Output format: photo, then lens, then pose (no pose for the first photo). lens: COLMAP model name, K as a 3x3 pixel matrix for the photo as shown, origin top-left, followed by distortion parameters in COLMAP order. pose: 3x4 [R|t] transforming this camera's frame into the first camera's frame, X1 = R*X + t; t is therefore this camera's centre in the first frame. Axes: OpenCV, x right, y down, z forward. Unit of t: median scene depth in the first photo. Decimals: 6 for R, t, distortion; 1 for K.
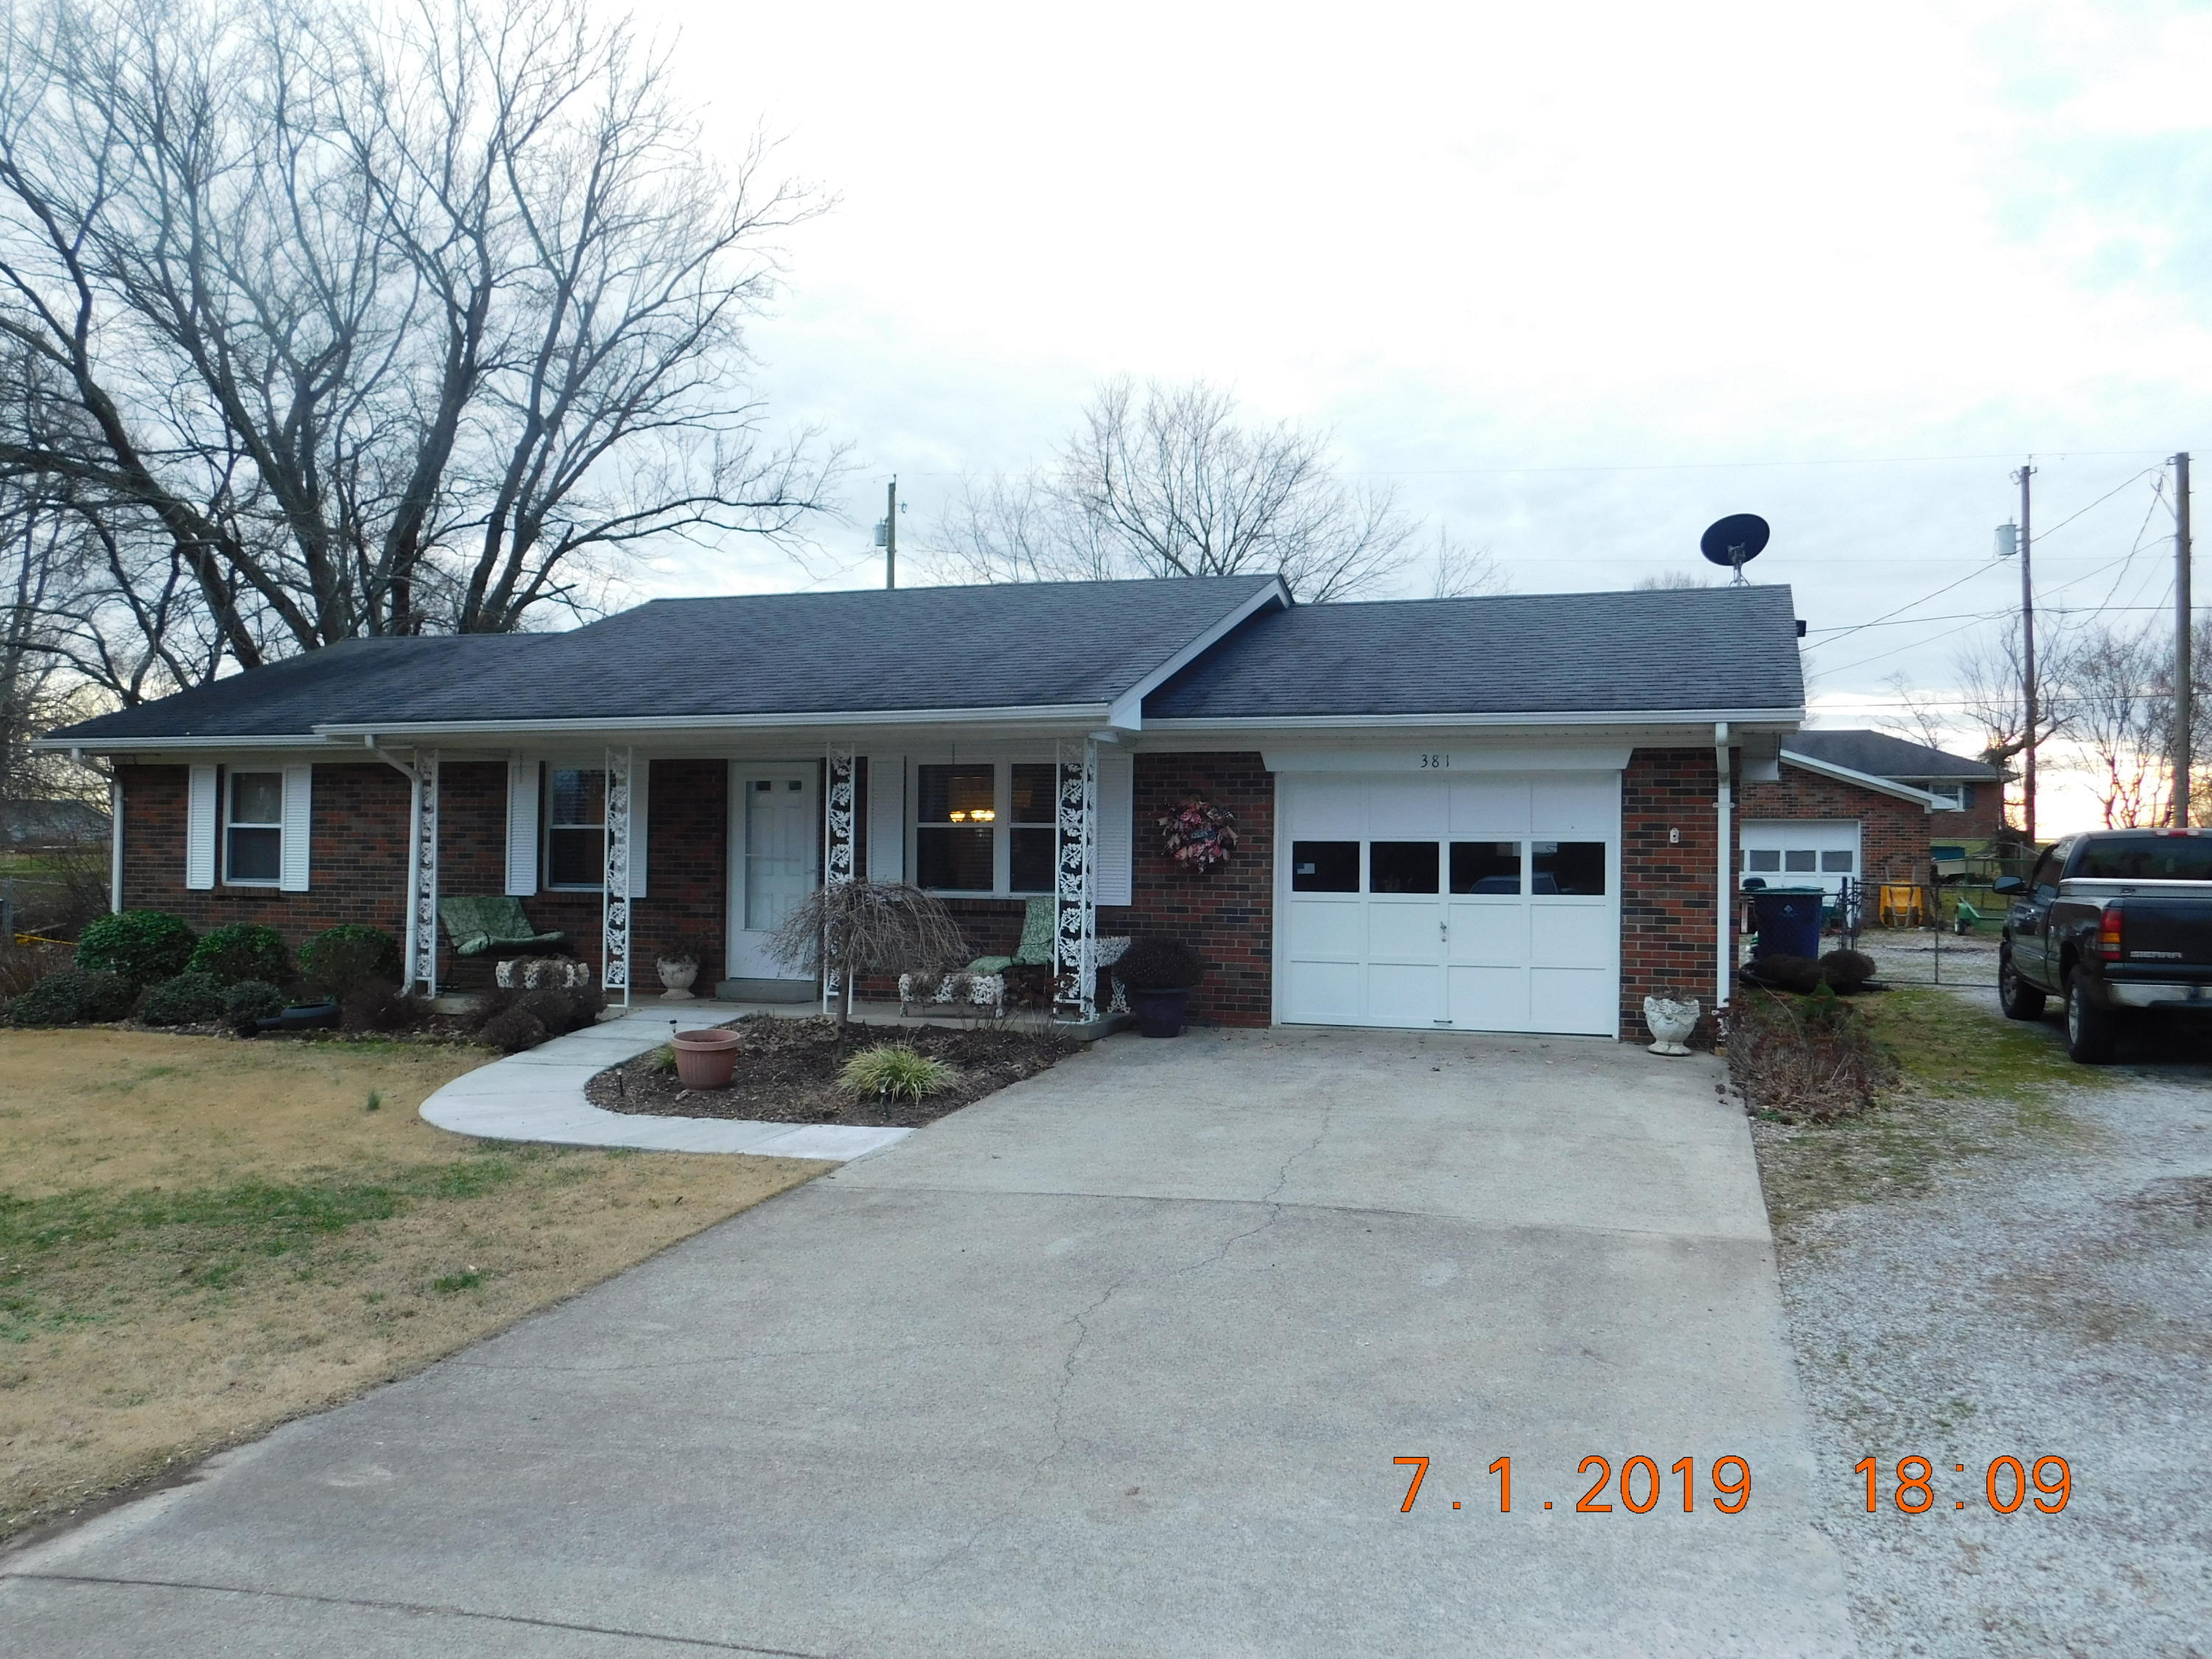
lens RADIAL K [[1828.6, 0, 1106.0], [0, 1828.6, 829.5], [0, 0, 1]] dist [-0.004354, -0.003266]
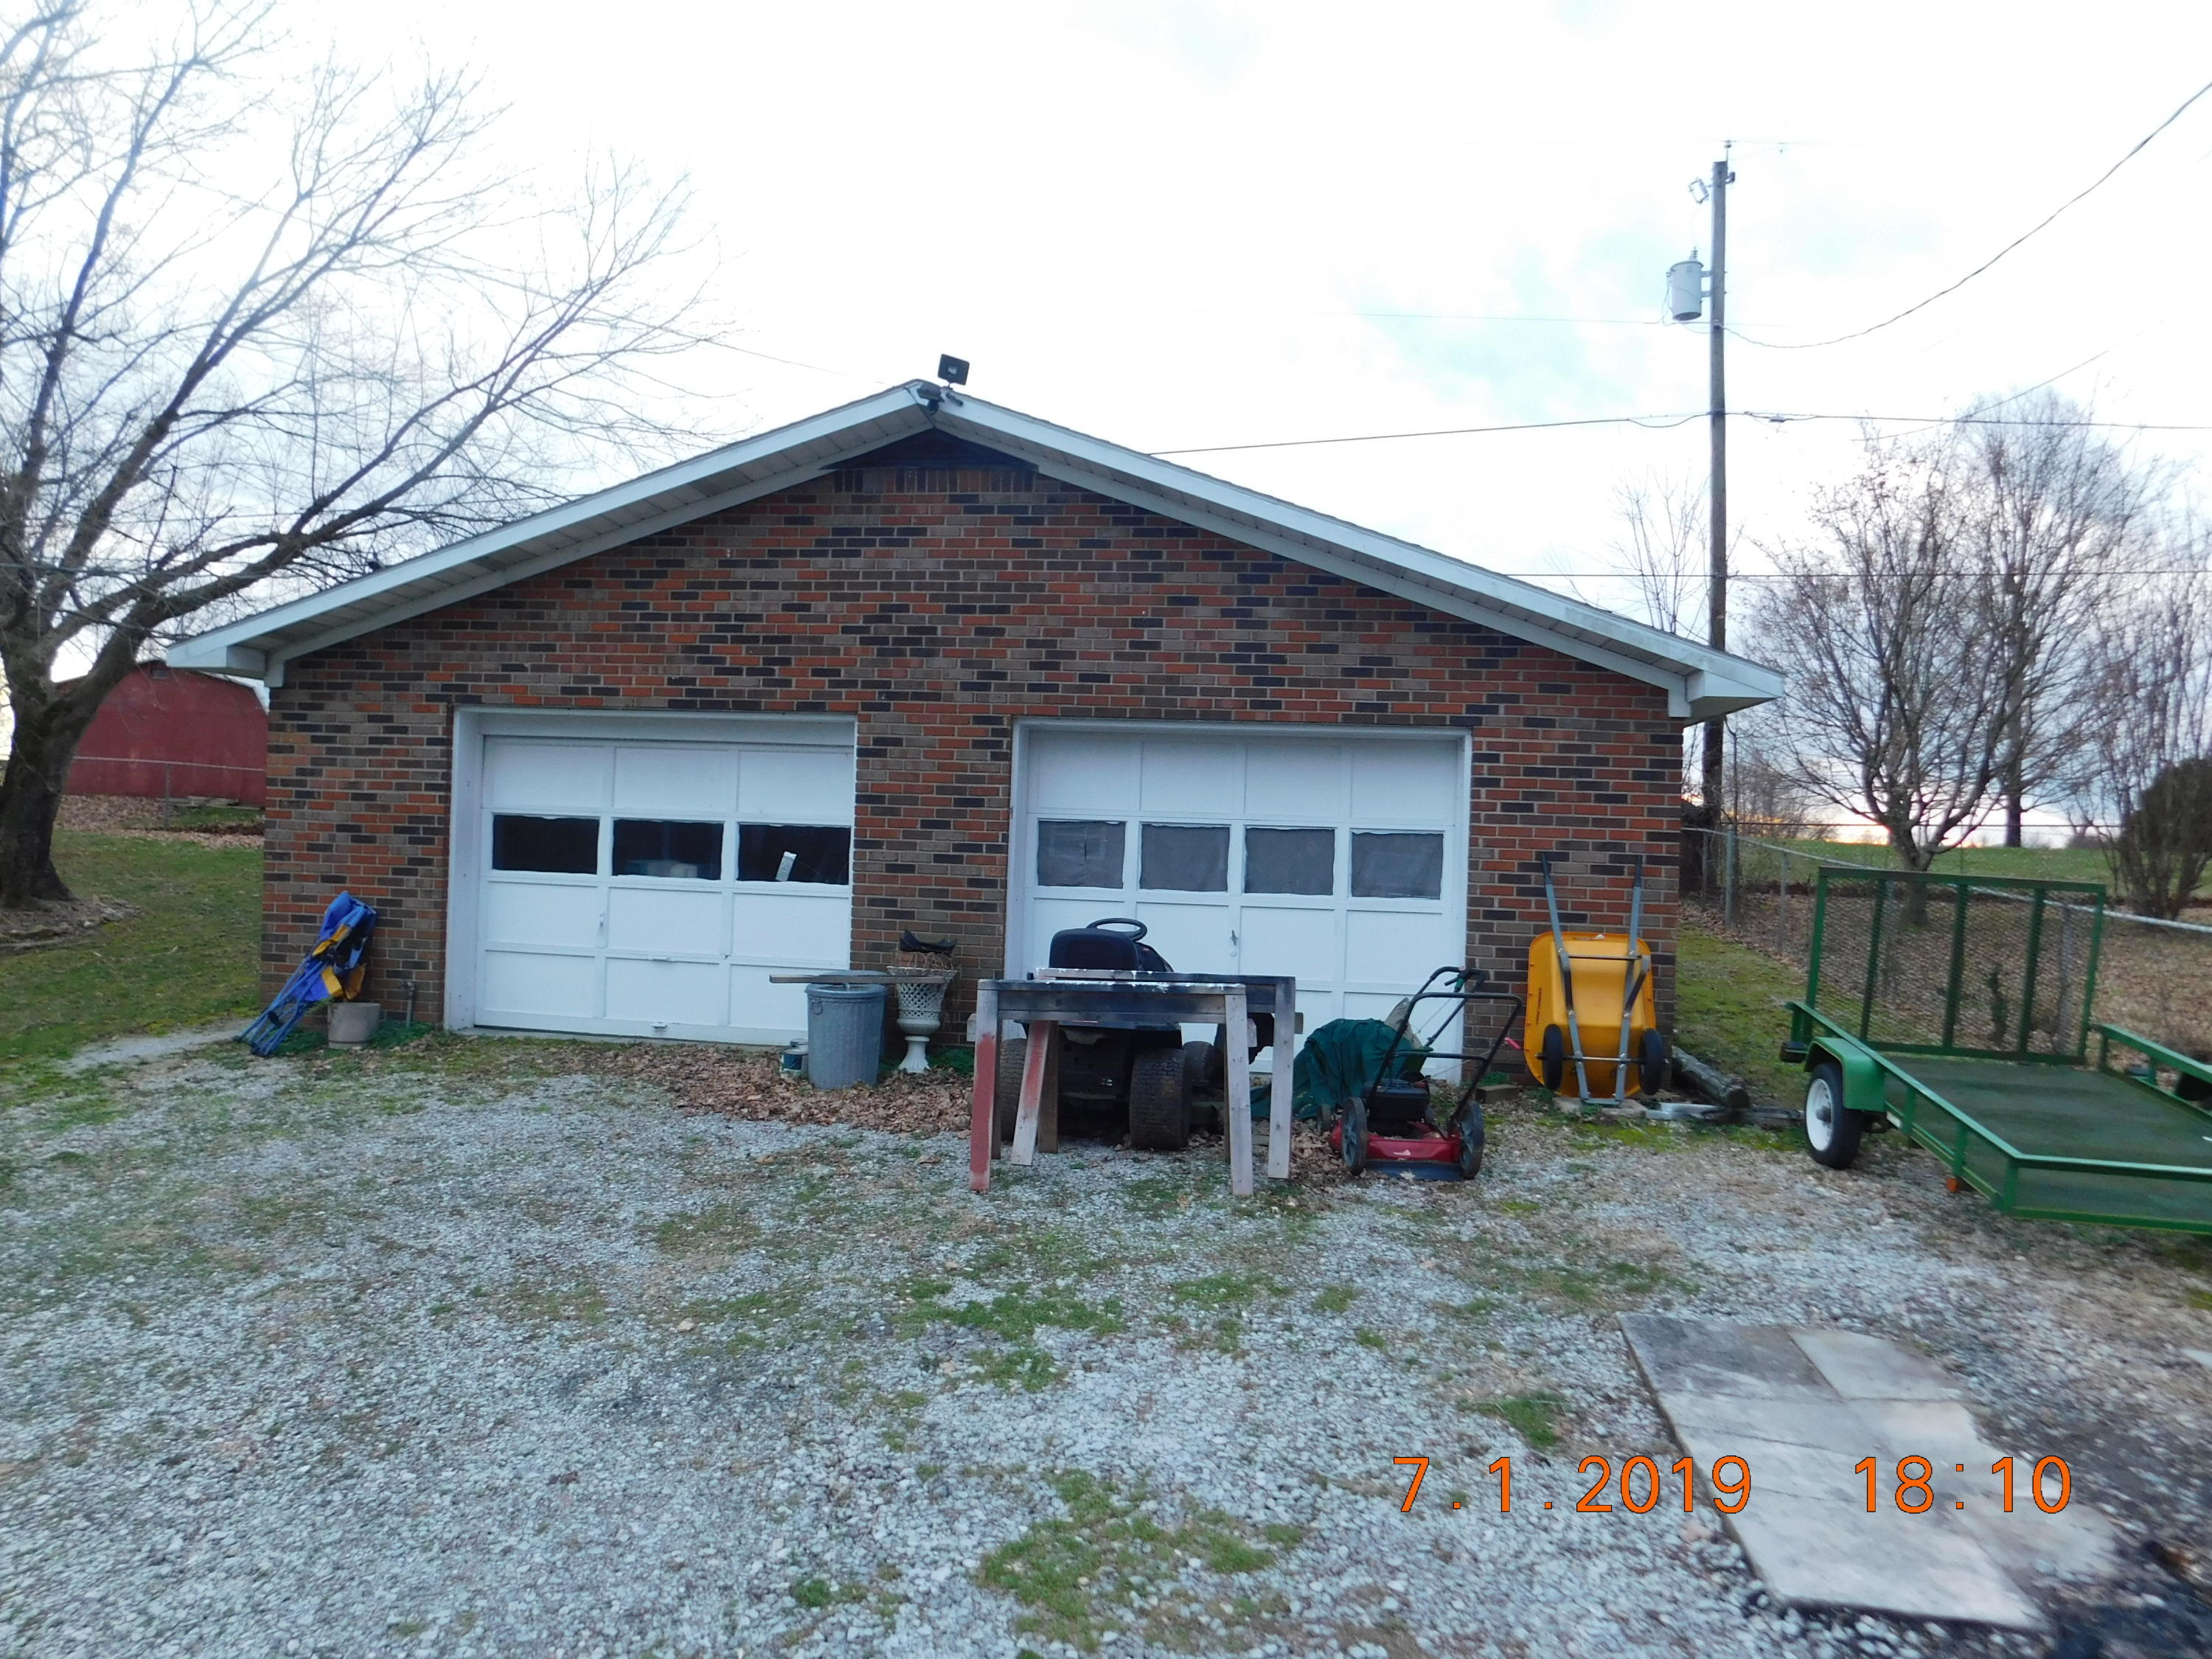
lens RADIAL K [[1474.2, 0, 1106.0], [0, 1474.2, 829.5], [0, 0, 1]] dist [0.001705, 0.000440]
pose [[0.979045, 0.029401, 0.201508, 0.271443], [-0.033185, 0.999330, 0.015428, 0.008360], [-0.200920, -0.021792, 0.979365, 0.689059]]
